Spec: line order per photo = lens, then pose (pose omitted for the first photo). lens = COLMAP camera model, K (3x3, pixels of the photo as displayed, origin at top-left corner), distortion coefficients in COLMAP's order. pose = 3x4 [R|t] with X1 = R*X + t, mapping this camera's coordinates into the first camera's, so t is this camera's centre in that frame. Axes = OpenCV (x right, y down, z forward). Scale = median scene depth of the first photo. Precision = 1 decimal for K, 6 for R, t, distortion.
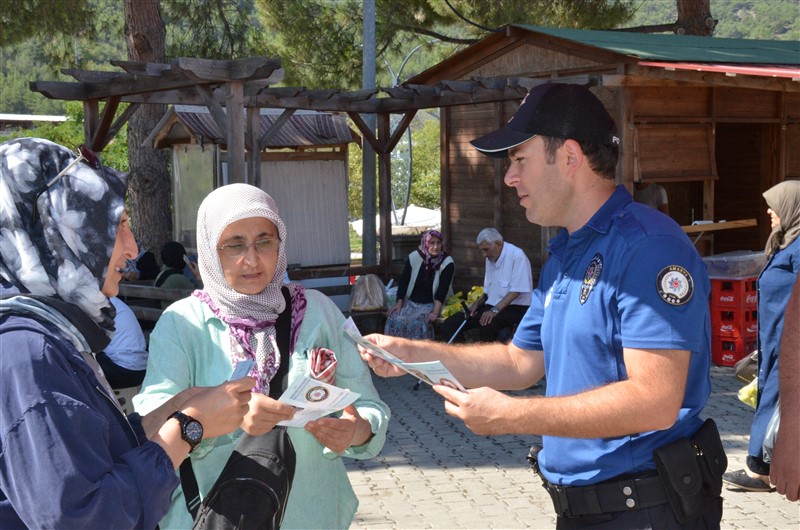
lens RADIAL K [[1342.1, 0, 377.5], [0, 1342.1, 265.2], [0, 0, 1]] dist [0.302477, 0.178373]
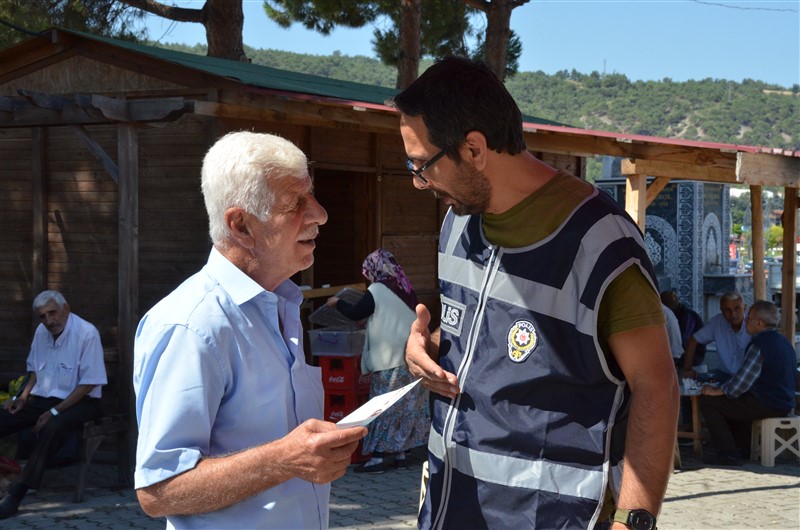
lens RADIAL K [[1478.0, 0, 400.0], [0, 1478.0, 265.0], [0, 0, 1]] dist [0.385027, 0.243051]
pose [[0.924692, 0.004836, 0.380685, -0.049952], [0.012670, 0.998975, -0.043464, -0.004946], [-0.380505, 0.045014, 0.923683, 0.147512]]
